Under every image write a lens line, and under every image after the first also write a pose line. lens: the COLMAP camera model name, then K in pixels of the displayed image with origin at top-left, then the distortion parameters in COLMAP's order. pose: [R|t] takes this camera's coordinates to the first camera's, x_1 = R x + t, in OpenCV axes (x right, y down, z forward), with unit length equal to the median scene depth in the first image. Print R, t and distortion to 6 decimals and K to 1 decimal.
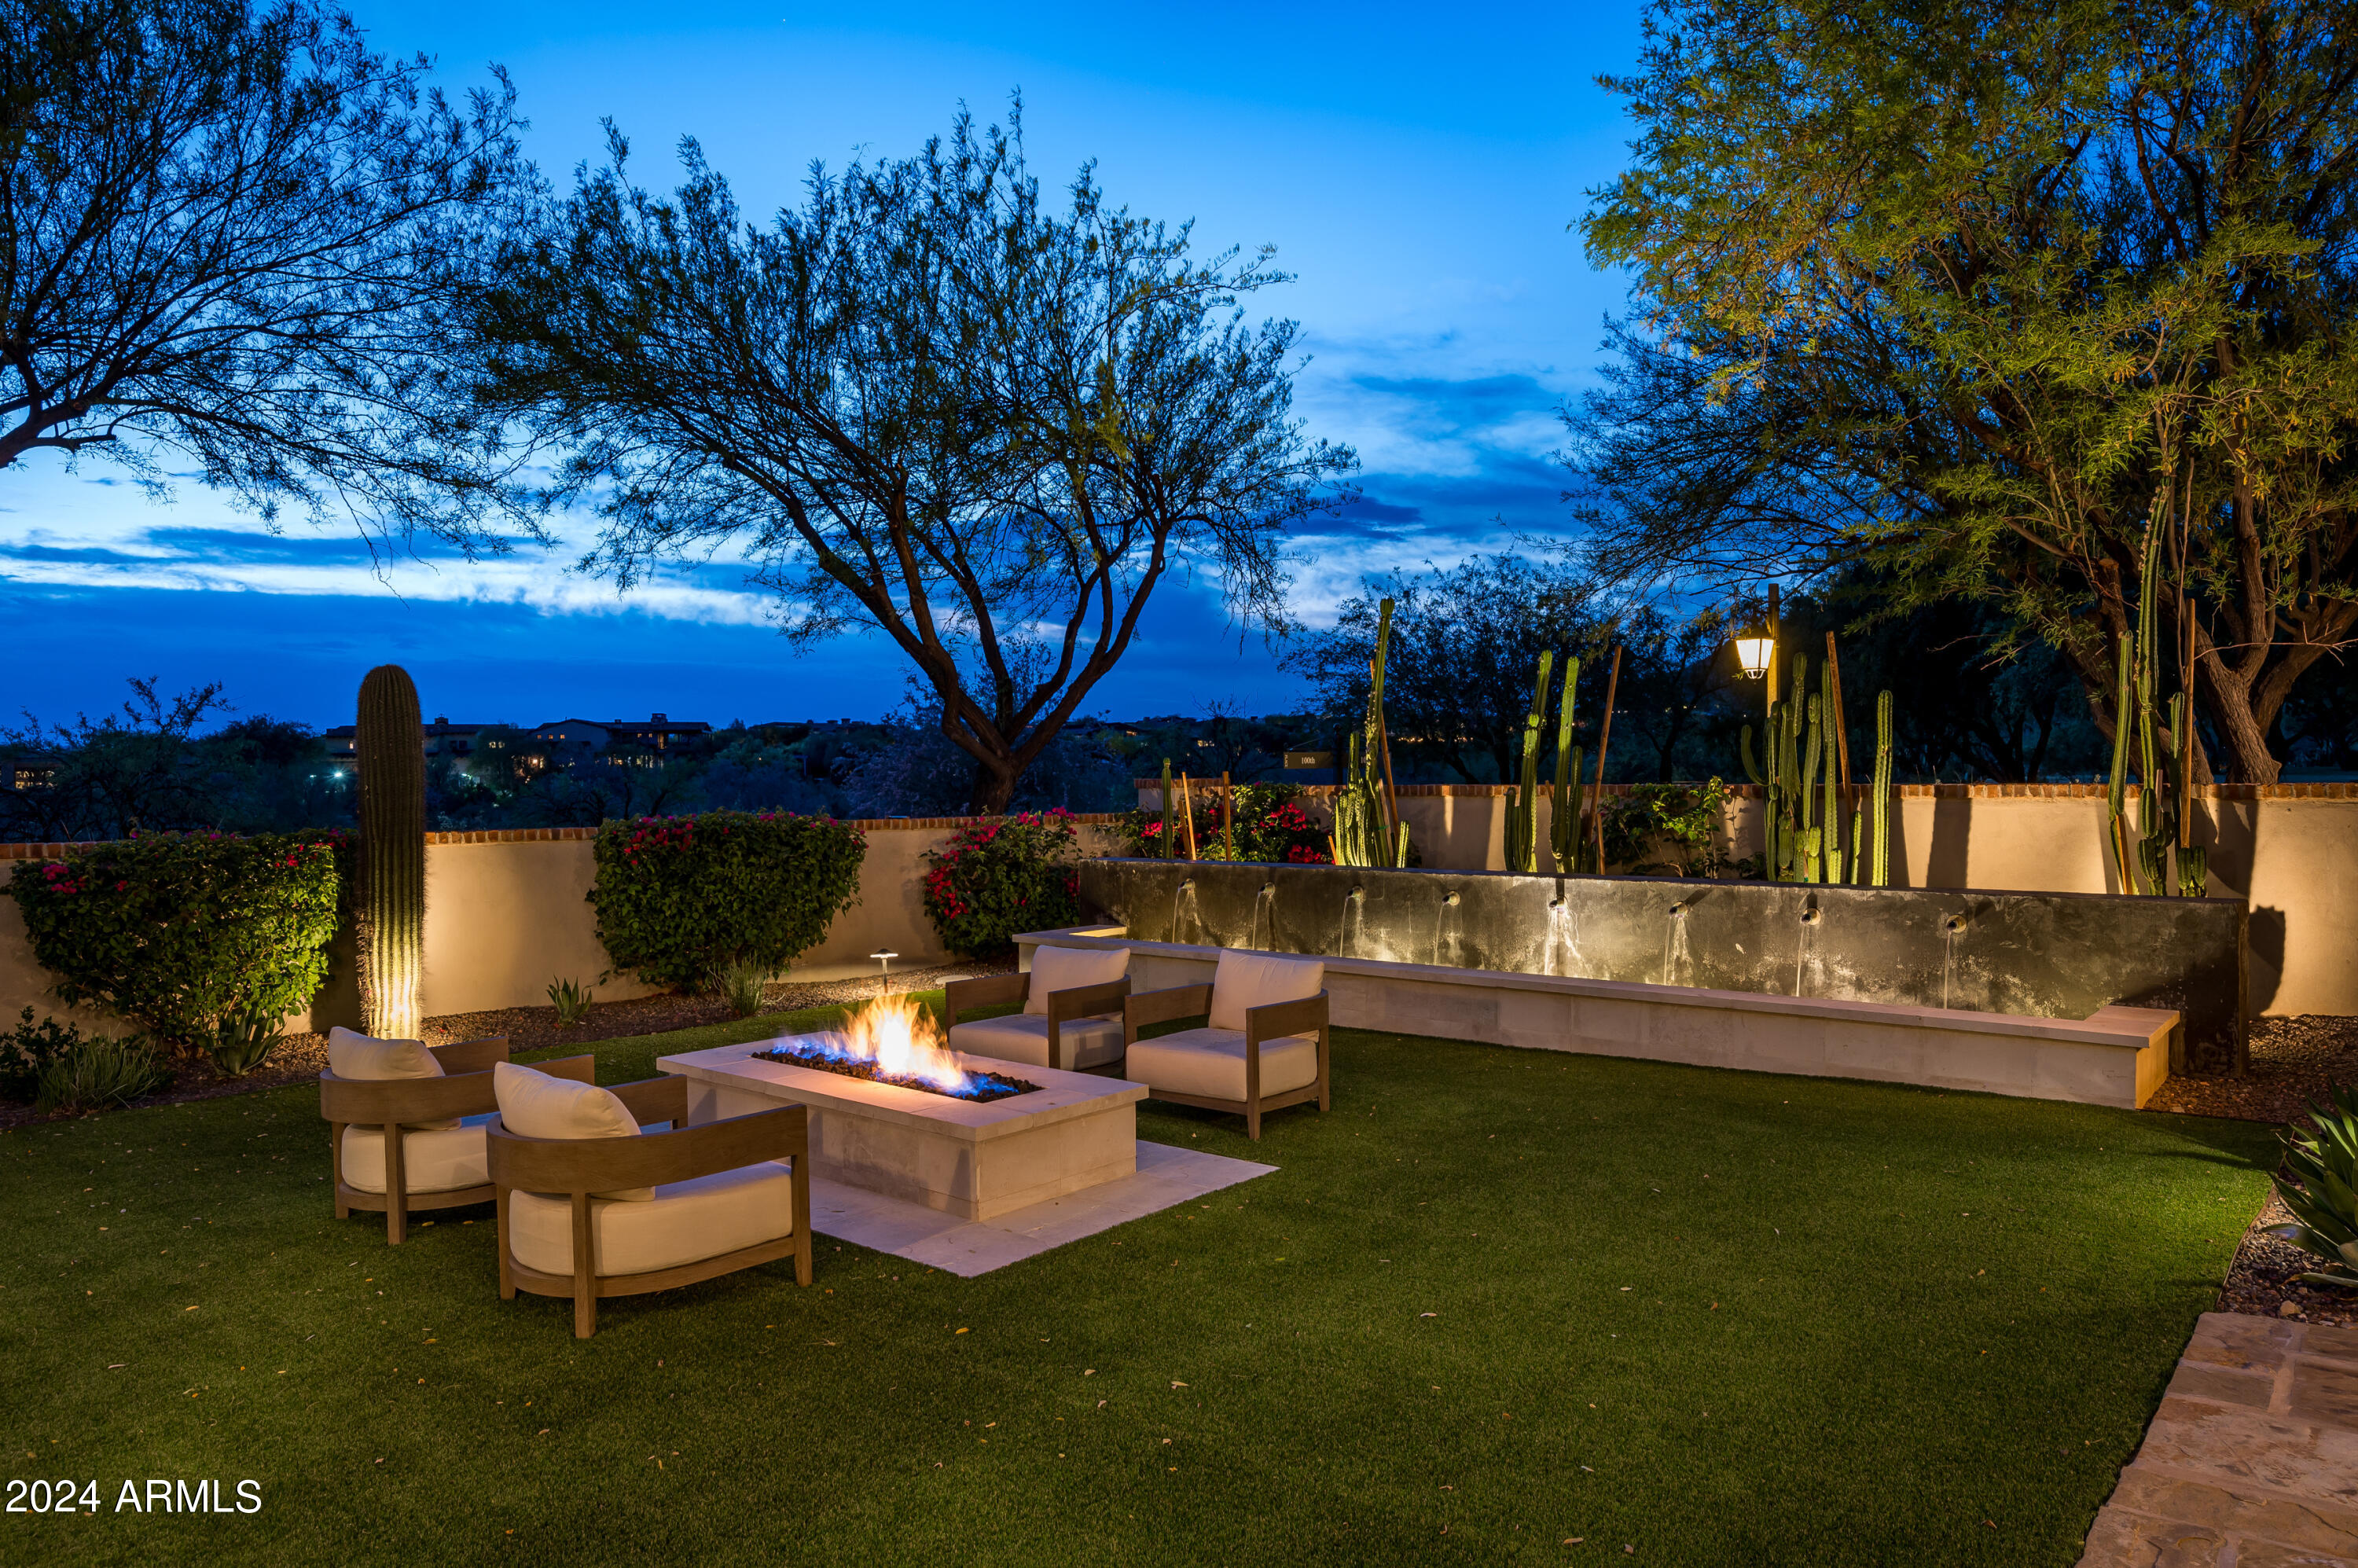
lens RADIAL K [[1530.0, 0, 1178.1], [0, 1530.0, 784.8], [0, 0, 1]] dist [-0.015382, 0.011680]
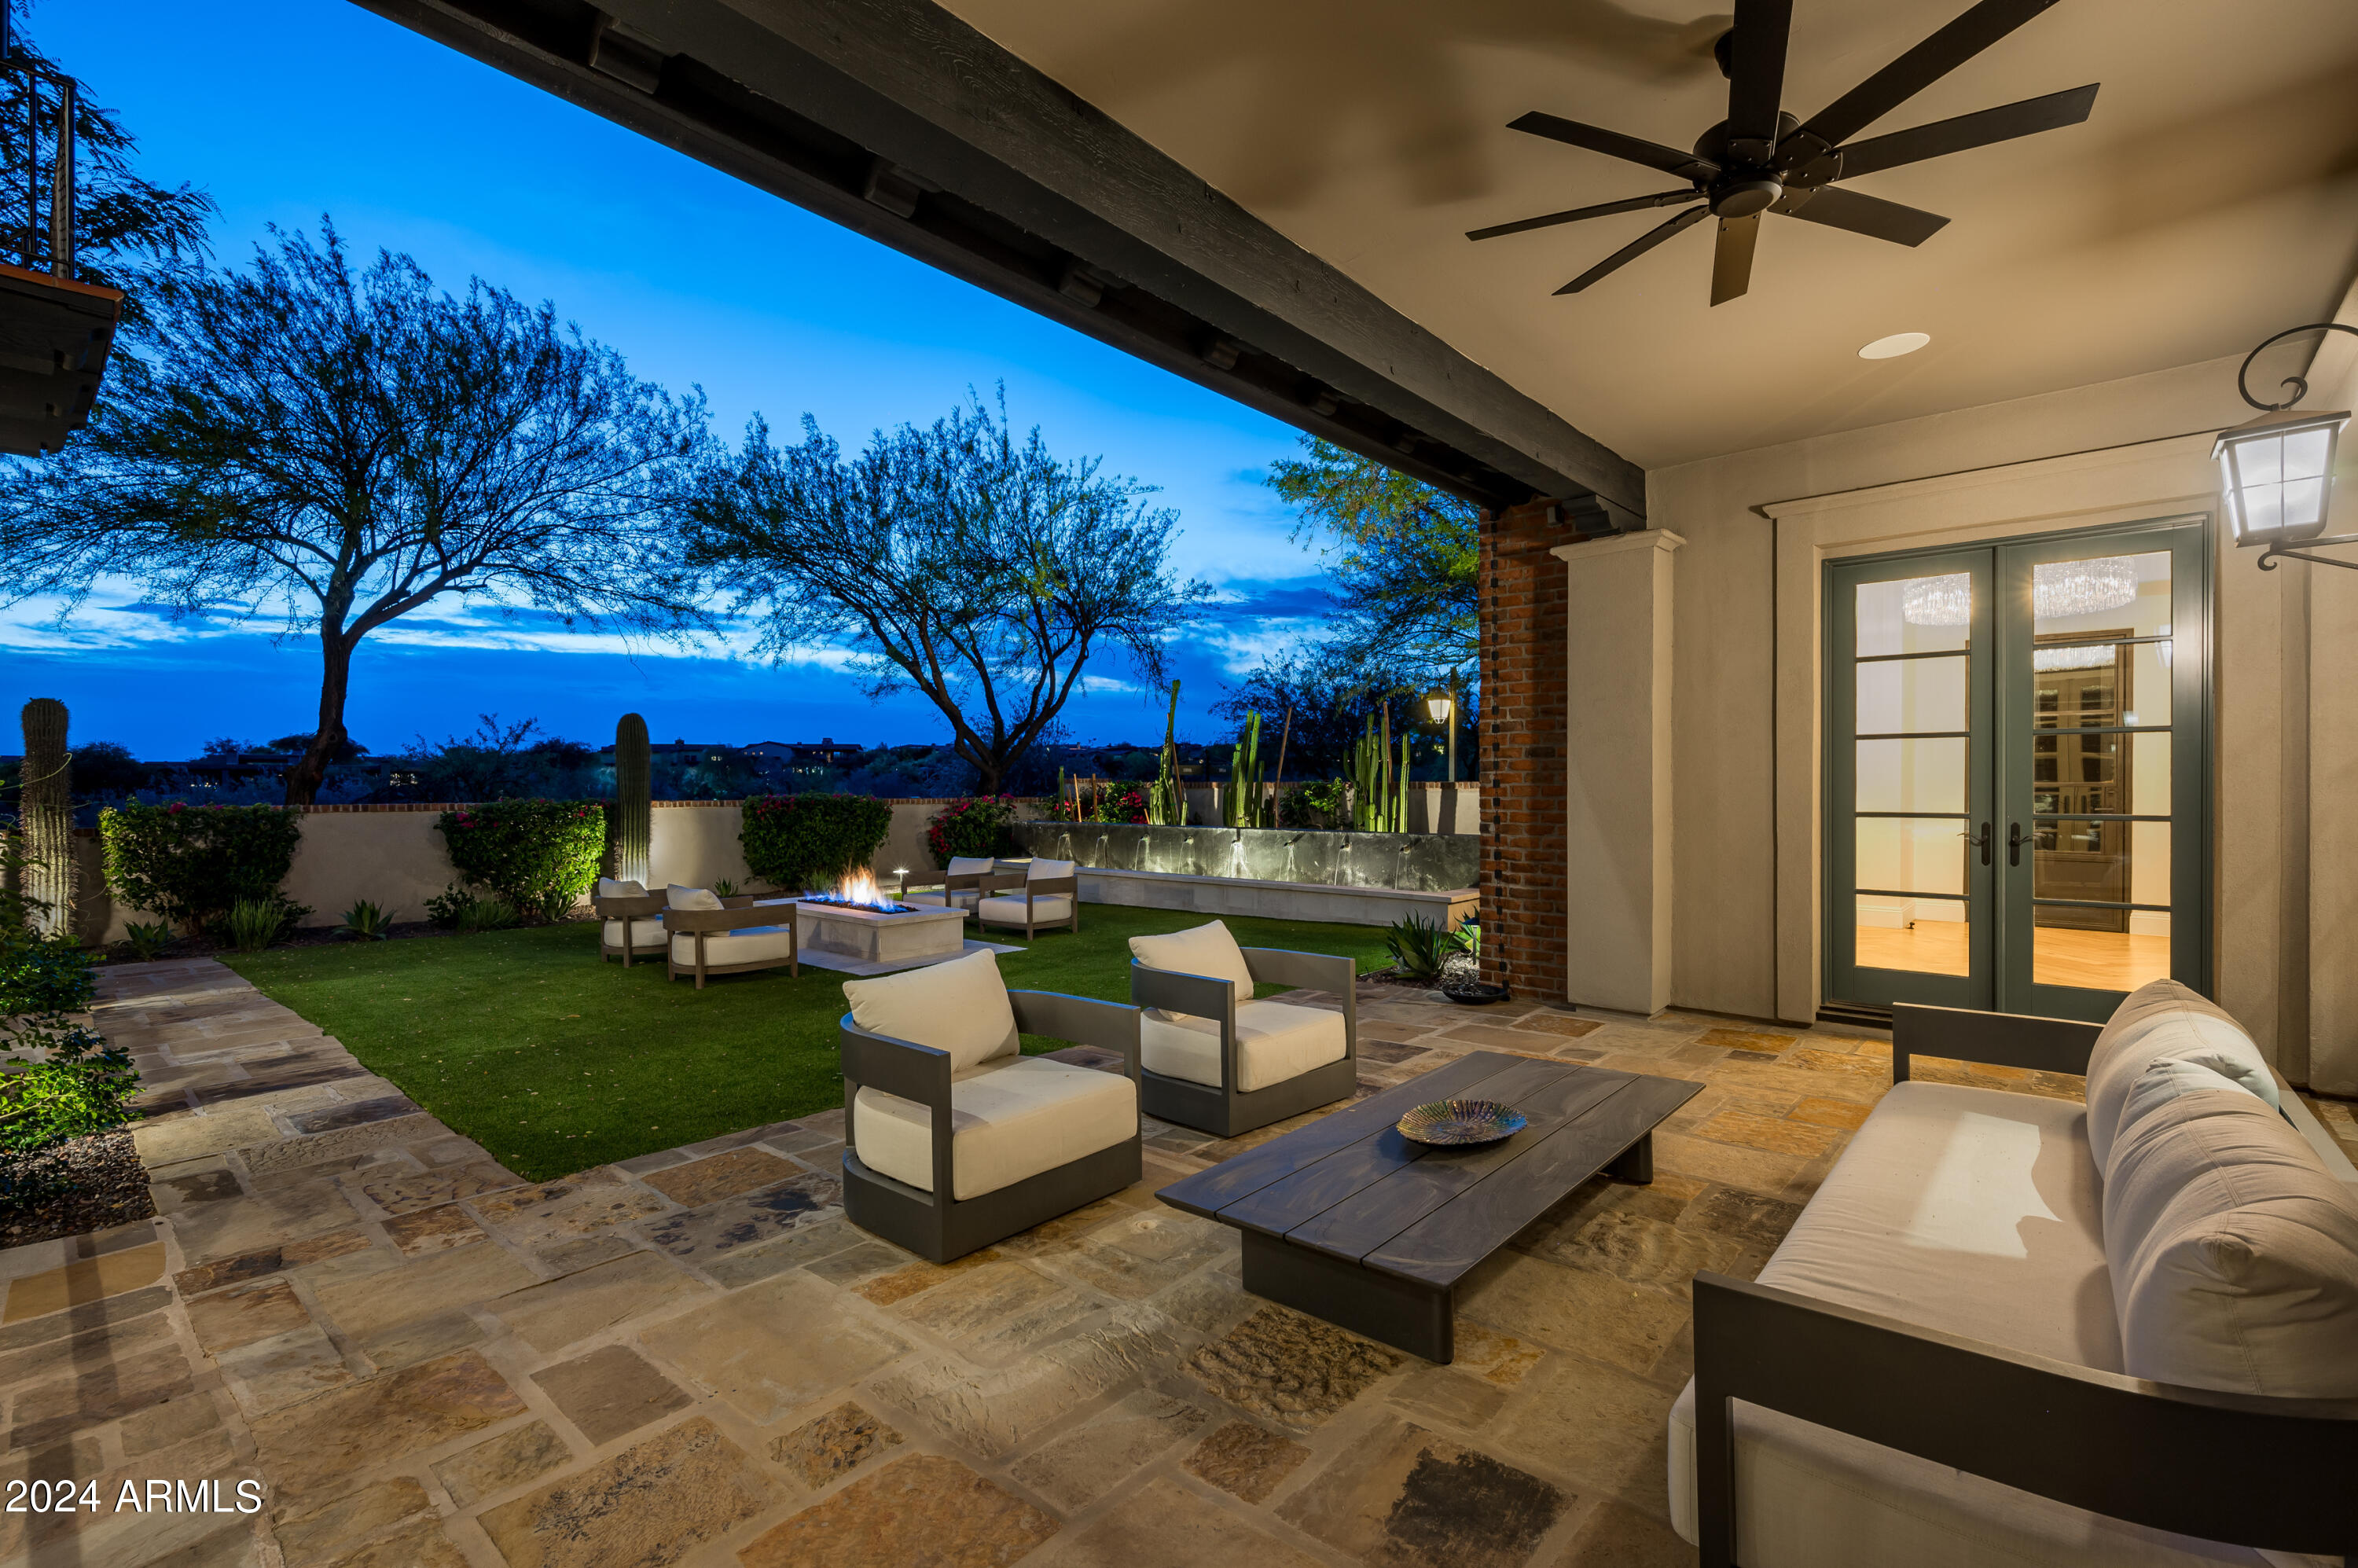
lens RADIAL K [[1079.5, 0, 1184.1], [0, 1079.5, 784.6], [0, 0, 1]] dist [-0.000381, -0.000523]
pose [[0.999890, 0.007975, -0.012543, 0.156865], [-0.008048, 0.999951, -0.005776, 0.011216], [0.012496, 0.005877, 0.999905, -0.282495]]
